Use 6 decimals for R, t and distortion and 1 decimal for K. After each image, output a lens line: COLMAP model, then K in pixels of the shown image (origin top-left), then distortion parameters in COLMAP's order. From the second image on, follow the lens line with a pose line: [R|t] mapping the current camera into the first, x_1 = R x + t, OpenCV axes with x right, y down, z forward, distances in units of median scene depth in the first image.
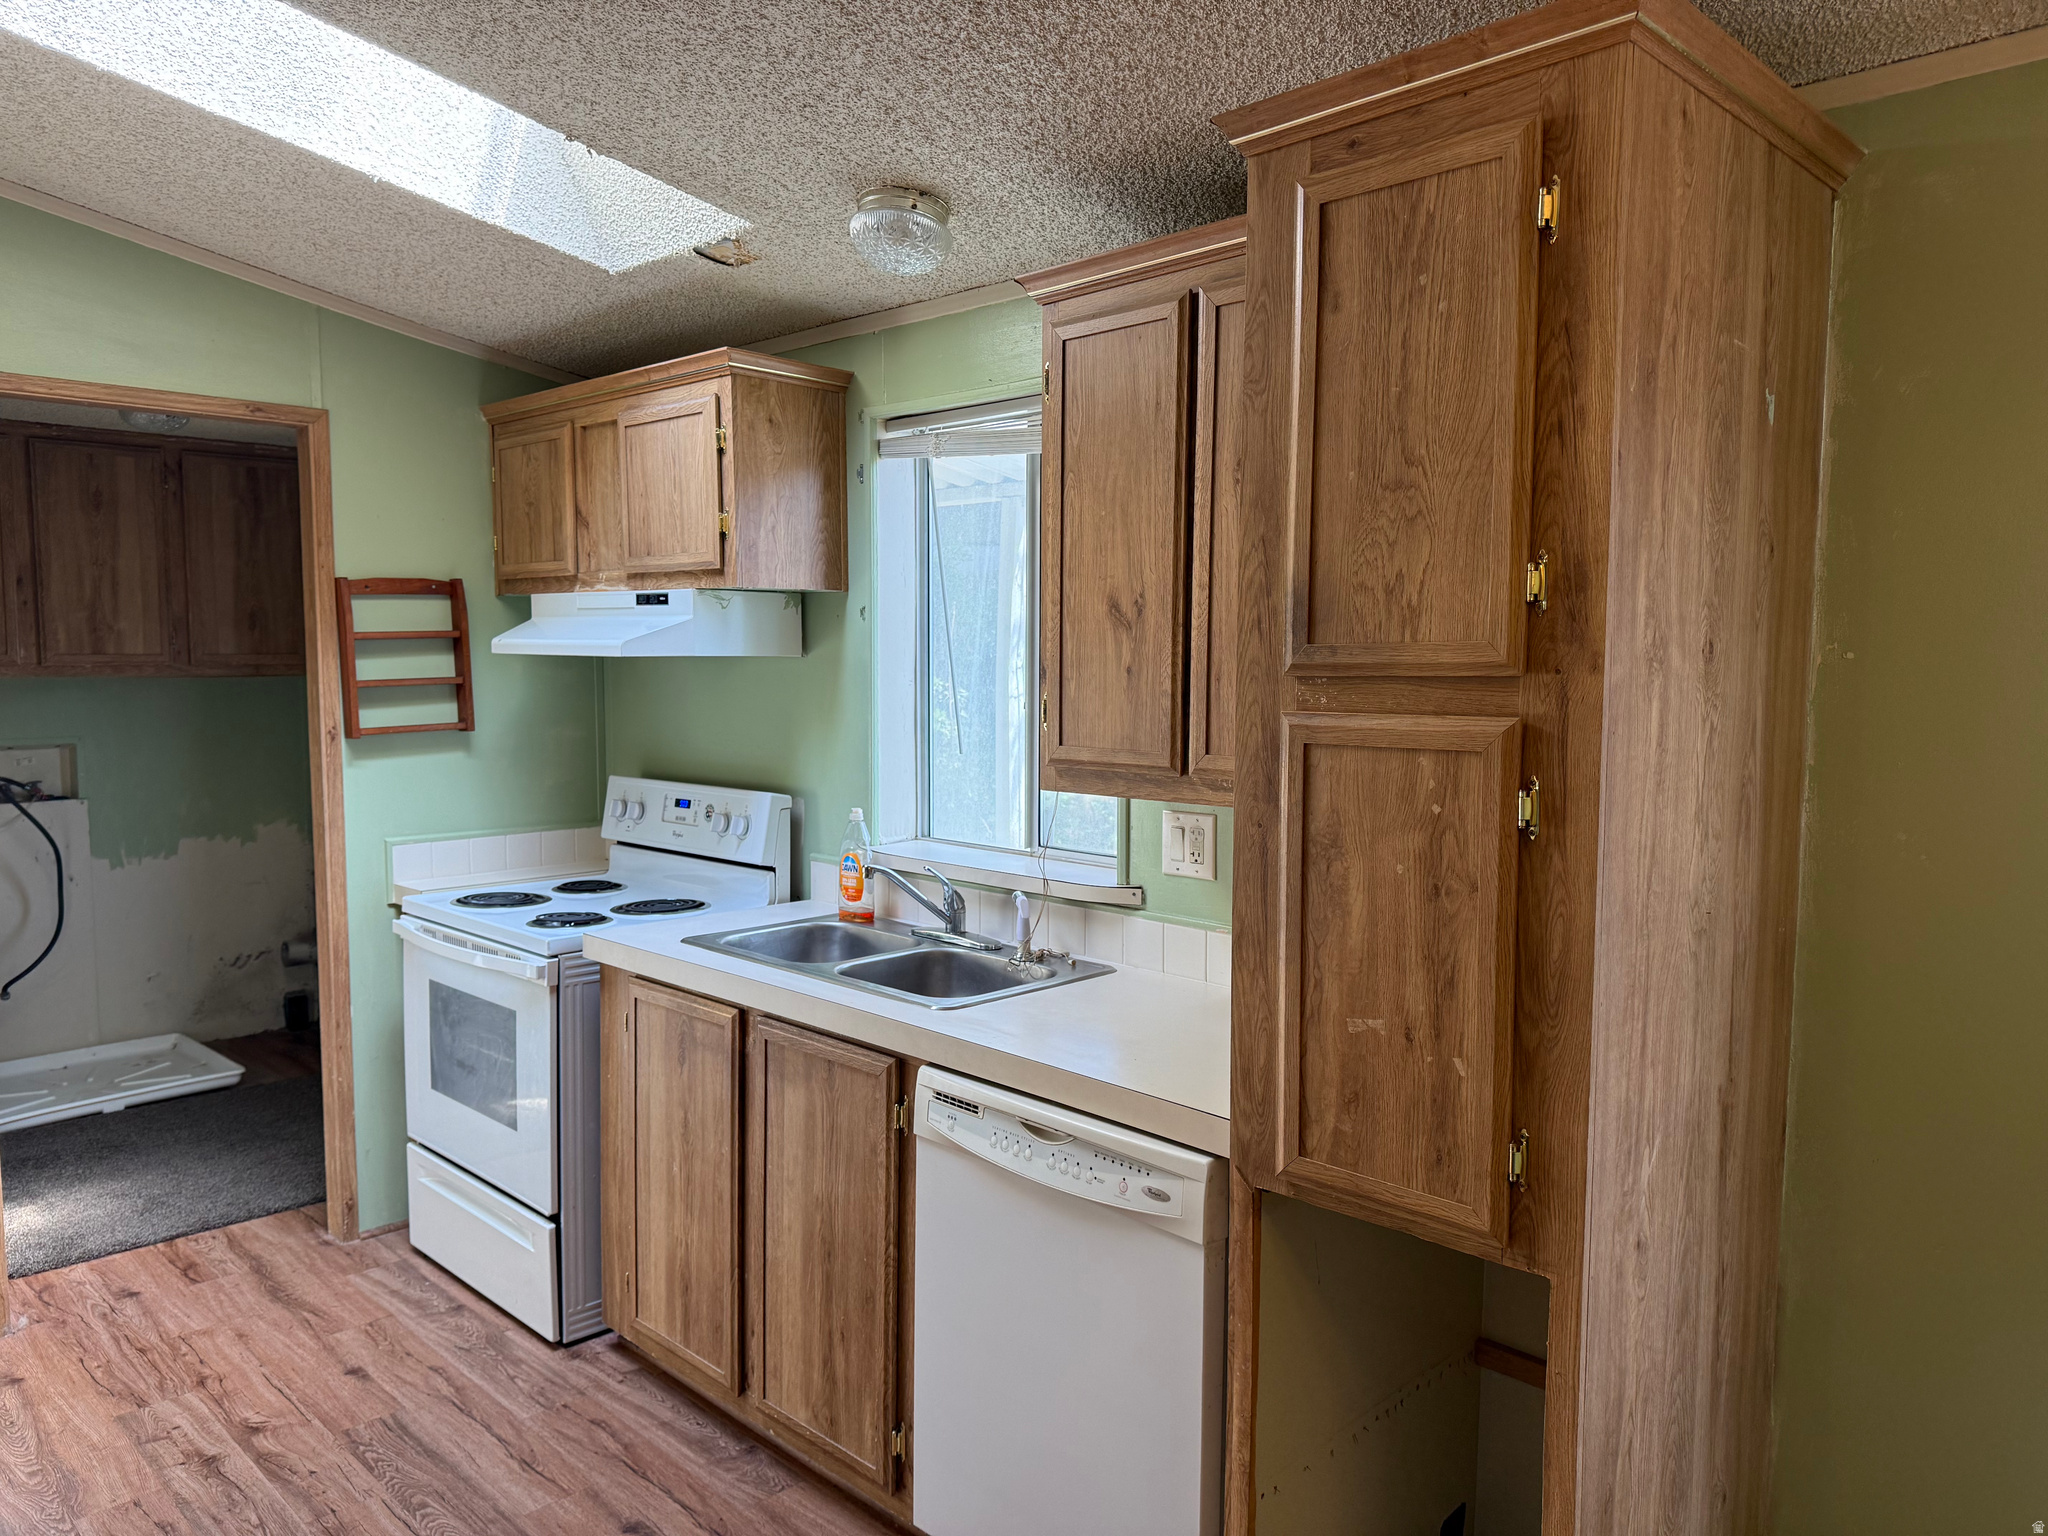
lens RADIAL K [[1439.7, 0, 1012.2], [0, 1439.7, 776.7], [0, 0, 1]] dist [0.072412, -0.089899]
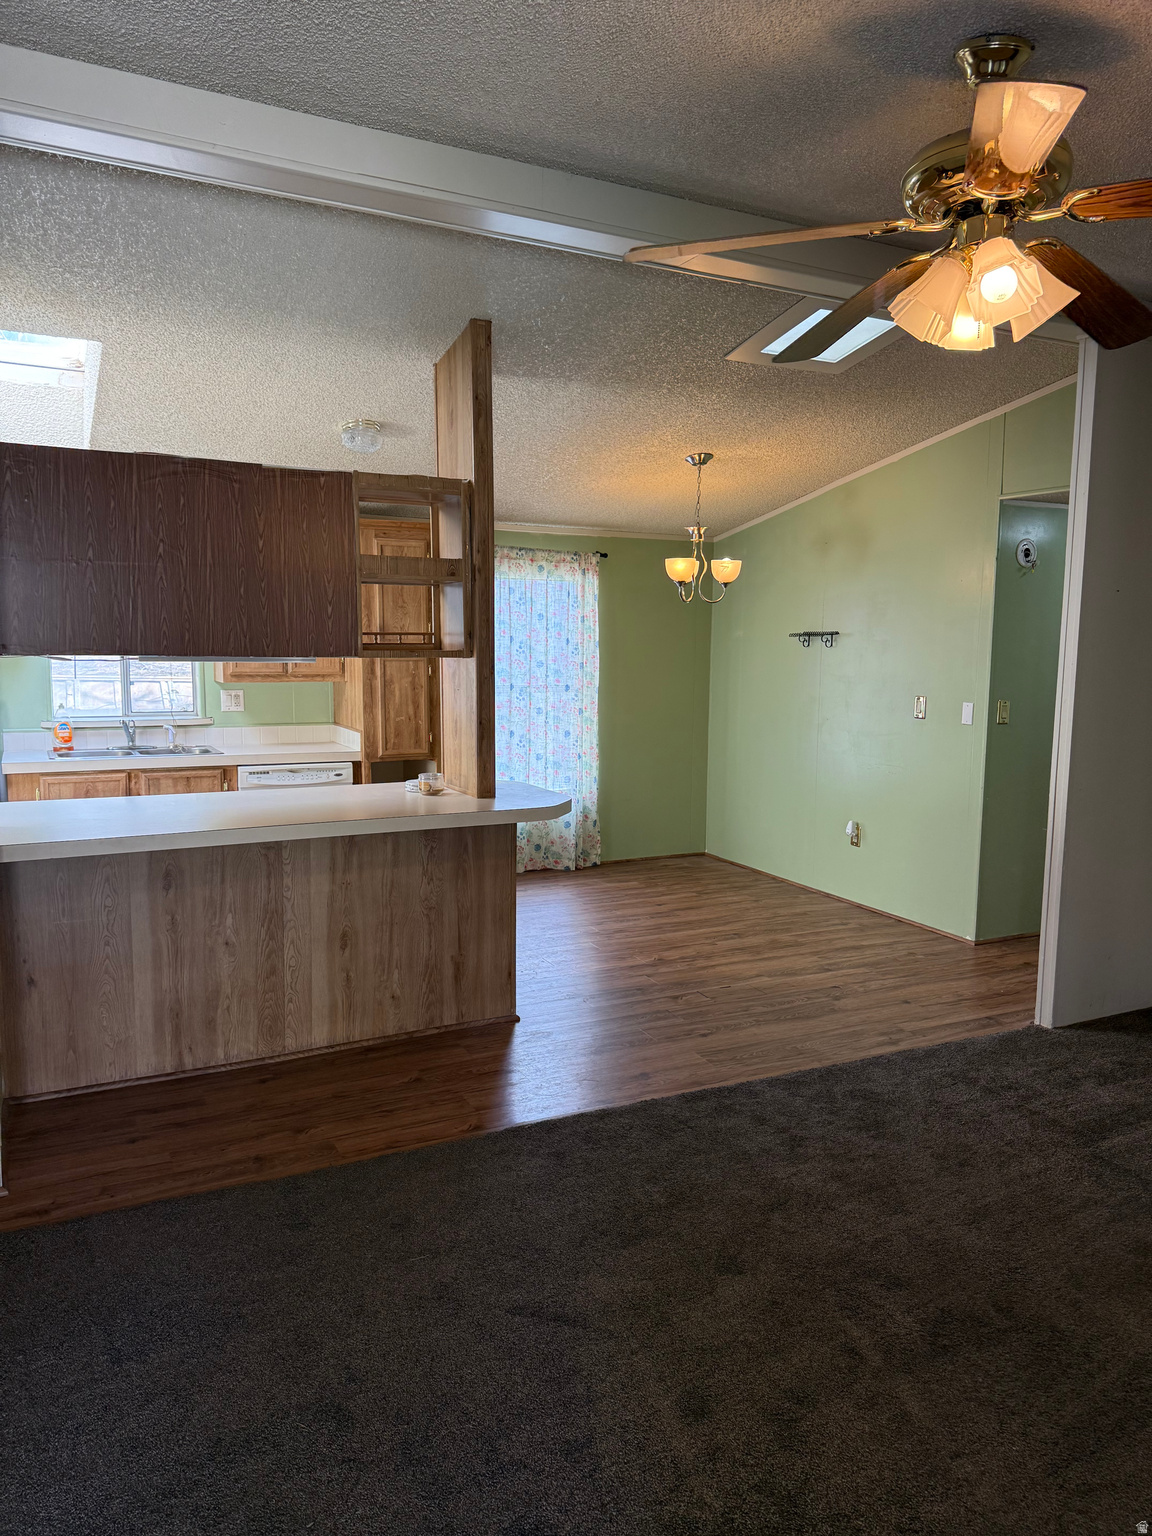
lens RADIAL K [[1079.8, 0, 579.8], [0, 1079.8, 769.6], [0, 0, 1]] dist [0.072412, -0.089899]
pose [[0.322825, -0.113080, 0.939679, -1.699744], [0.071994, 0.992894, 0.094750, 0.024529], [-0.943716, 0.037064, 0.328672, -0.423585]]
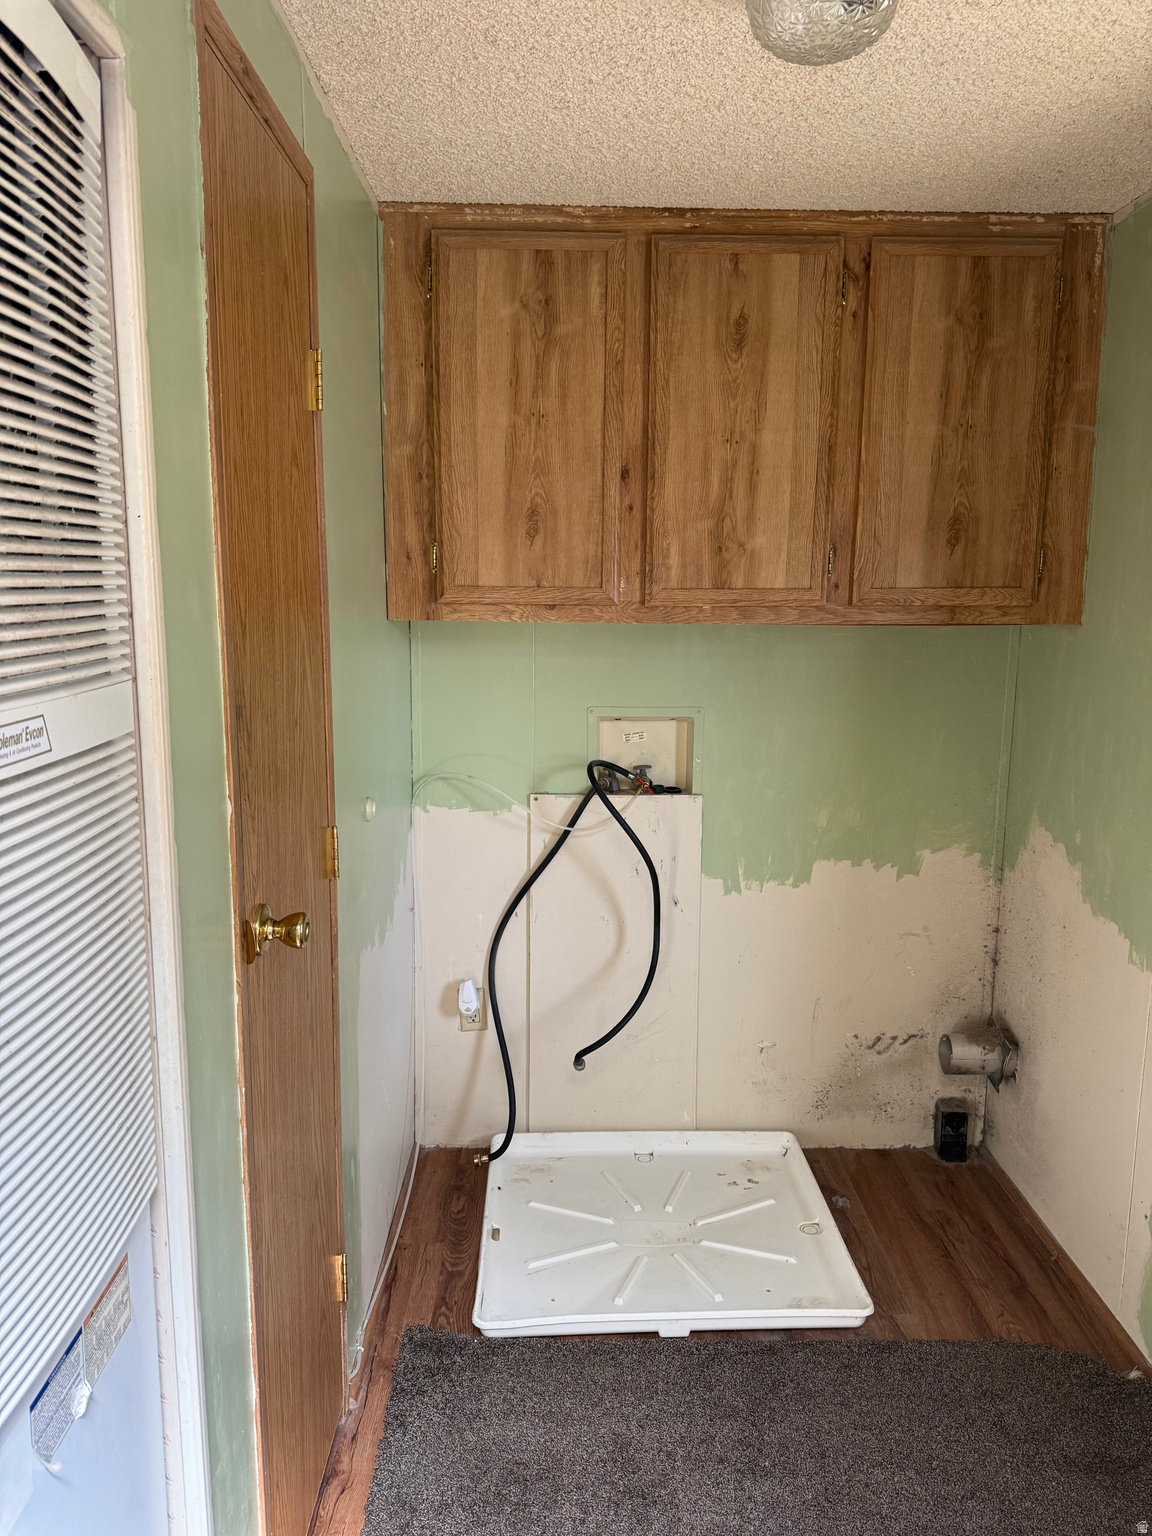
lens RADIAL K [[1079.8, 0, 569.6], [0, 1079.8, 764.8], [0, 0, 1]] dist [0.072412, -0.089899]
pose [[0.713231, 0.118562, -0.690829, -0.548497], [-0.064634, 0.992516, 0.103609, -0.084473], [0.697942, -0.029246, 0.715557, 0.996661]]
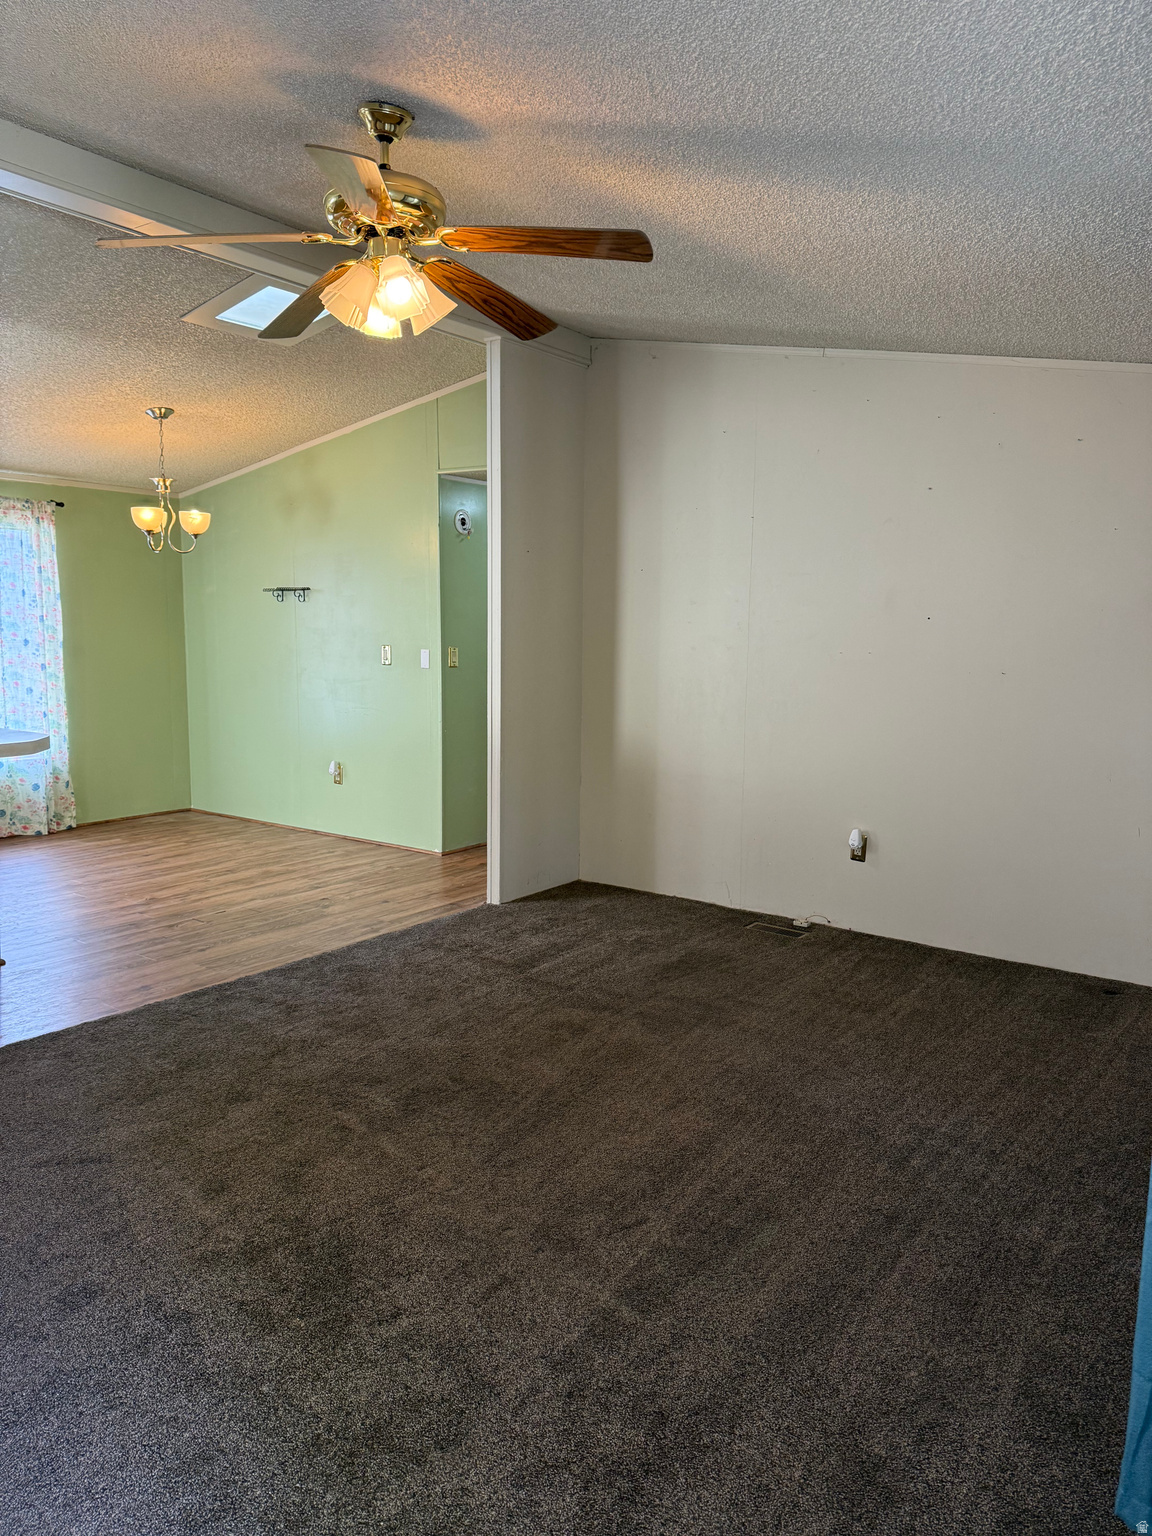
lens RADIAL K [[1079.8, 0, 585.0], [0, 1079.8, 757.2], [0, 0, 1]] dist [0.072412, -0.089899]
pose [[-0.144857, -0.126246, 0.981366, -1.906309], [0.075034, 0.987569, 0.138120, 0.077541], [-0.986603, 0.093644, -0.133584, -0.449987]]
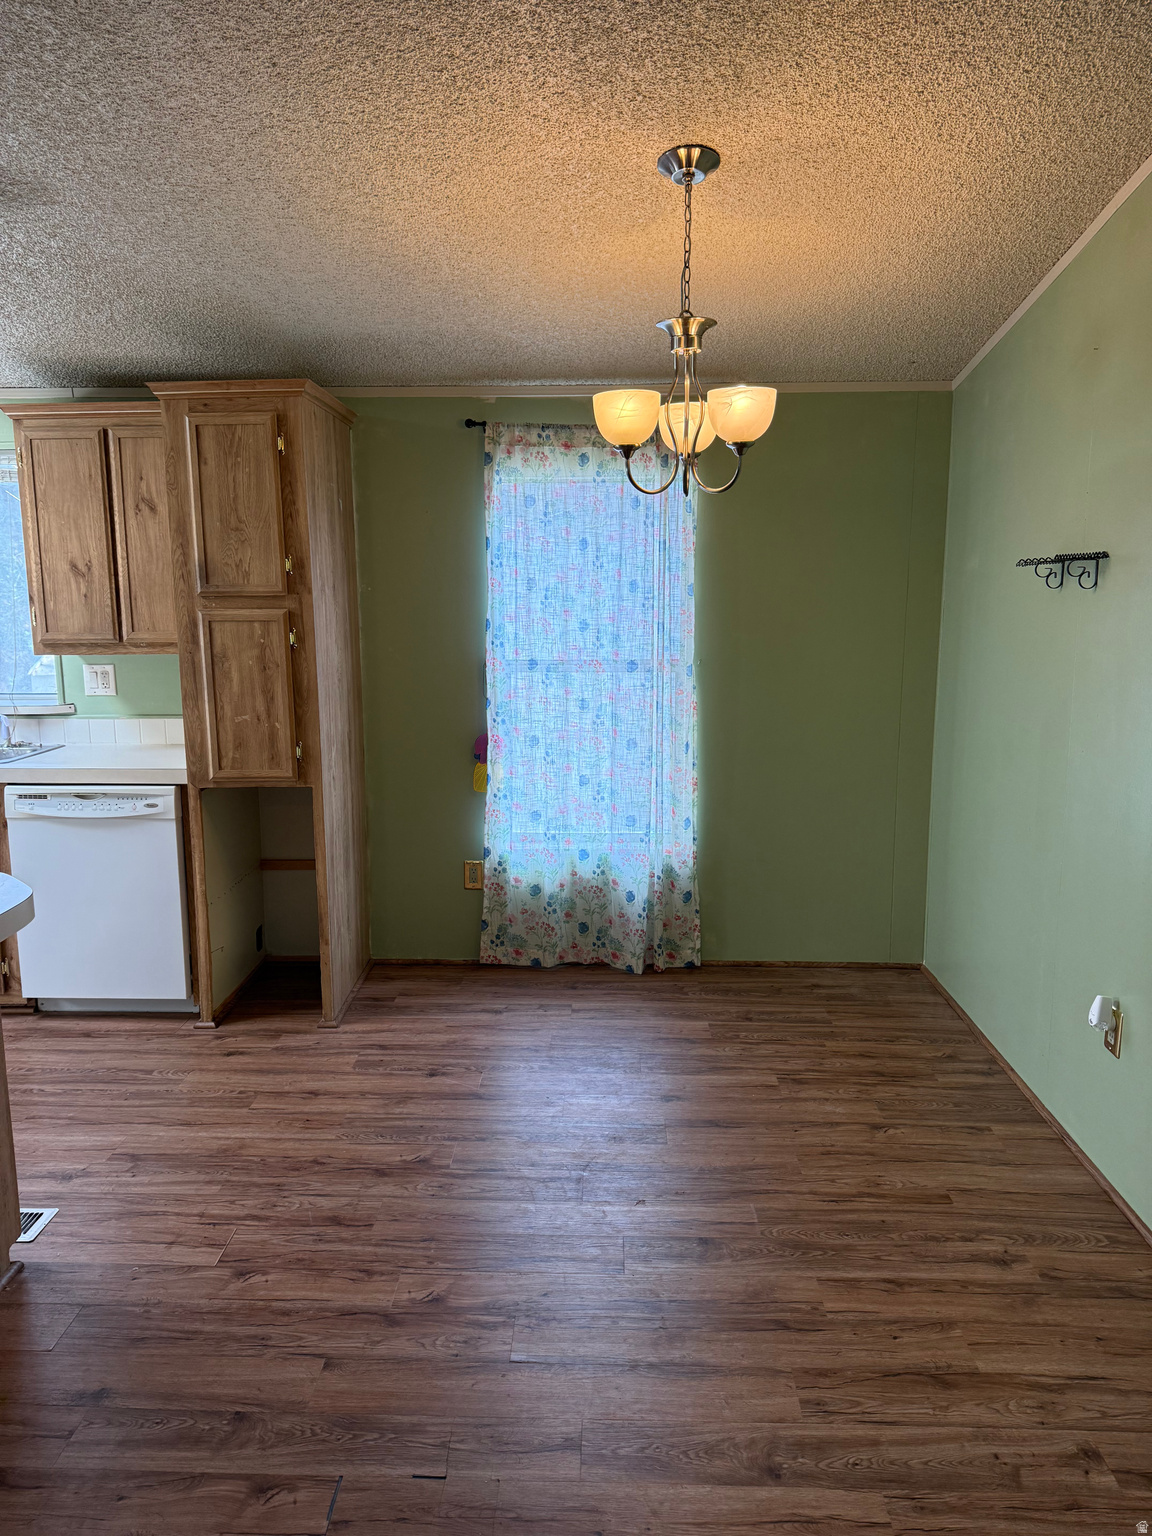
lens RADIAL K [[1079.8, 0, 572.8], [0, 1079.8, 768.0], [0, 0, 1]] dist [0.072412, -0.089899]
pose [[0.731540, -0.119886, 0.671175, -0.424476], [0.066026, 0.992249, 0.105272, 0.048931], [-0.678593, -0.032695, 0.733786, -0.597101]]
